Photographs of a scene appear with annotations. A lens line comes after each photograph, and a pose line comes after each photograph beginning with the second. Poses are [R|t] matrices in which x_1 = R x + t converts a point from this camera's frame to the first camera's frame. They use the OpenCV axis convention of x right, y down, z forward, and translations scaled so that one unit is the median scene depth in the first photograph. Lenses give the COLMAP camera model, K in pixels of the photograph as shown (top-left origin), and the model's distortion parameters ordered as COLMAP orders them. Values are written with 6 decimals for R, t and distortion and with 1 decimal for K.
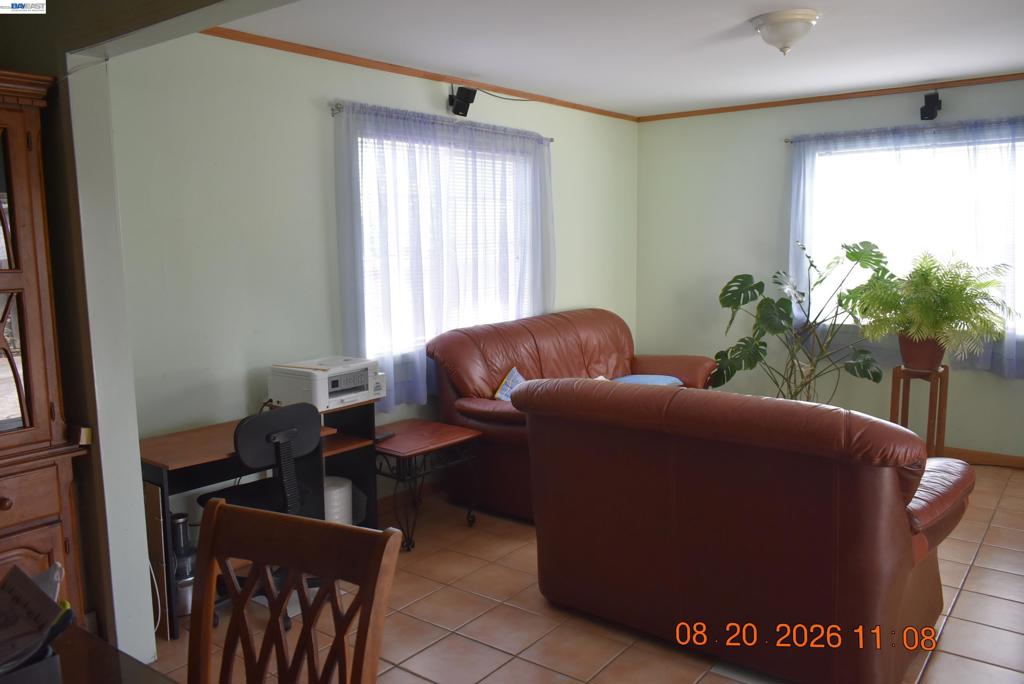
lens RADIAL K [[798.2, 0, 513.9], [0, 798.2, 337.7], [0, 0, 1]] dist [-0.006893, 0.001765]
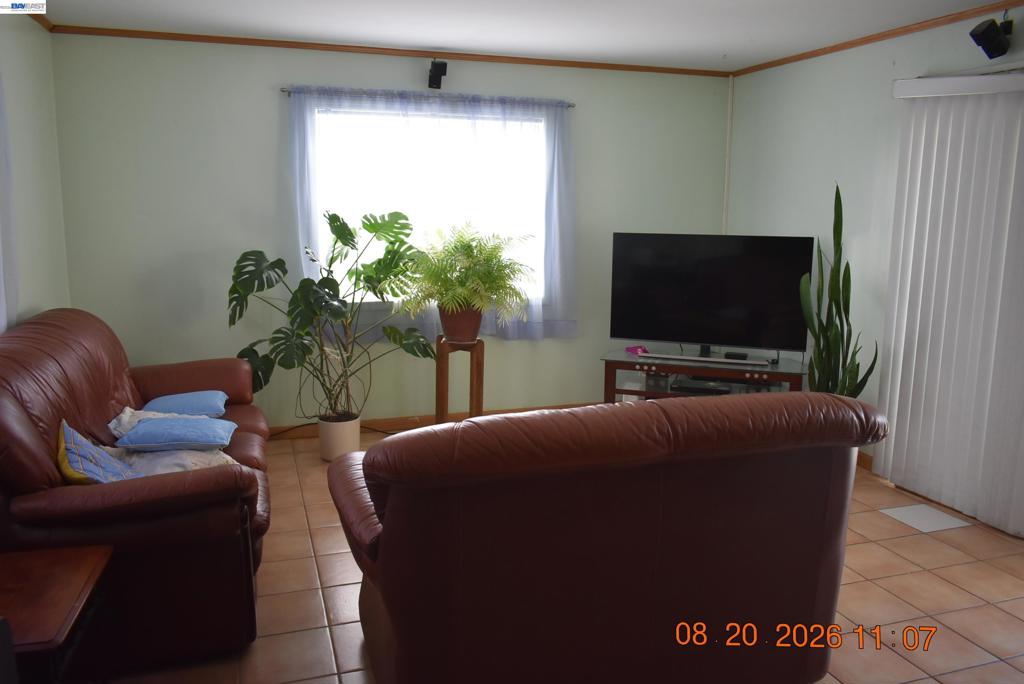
lens RADIAL K [[798.2, 0, 513.9], [0, 798.2, 337.7], [0, 0, 1]] dist [-0.006893, 0.001765]
pose [[0.557055, -0.116341, 0.822286, -0.258066], [0.084479, 0.992941, 0.083256, -0.039327], [-0.826168, 0.023088, 0.562951, 0.351994]]
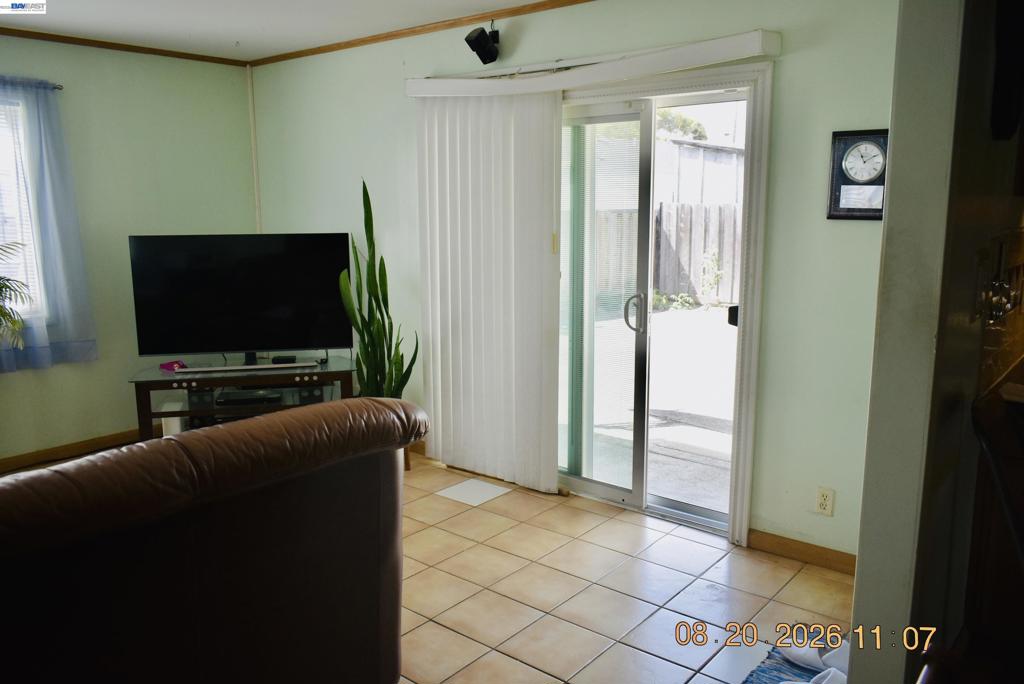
lens RADIAL K [[798.2, 0, 513.9], [0, 798.2, 337.7], [0, 0, 1]] dist [-0.006893, 0.001765]
pose [[0.042620, -0.153916, 0.987164, -0.213644], [0.129010, 0.980638, 0.147329, -0.041045], [-0.990727, 0.121075, 0.061652, 0.350601]]
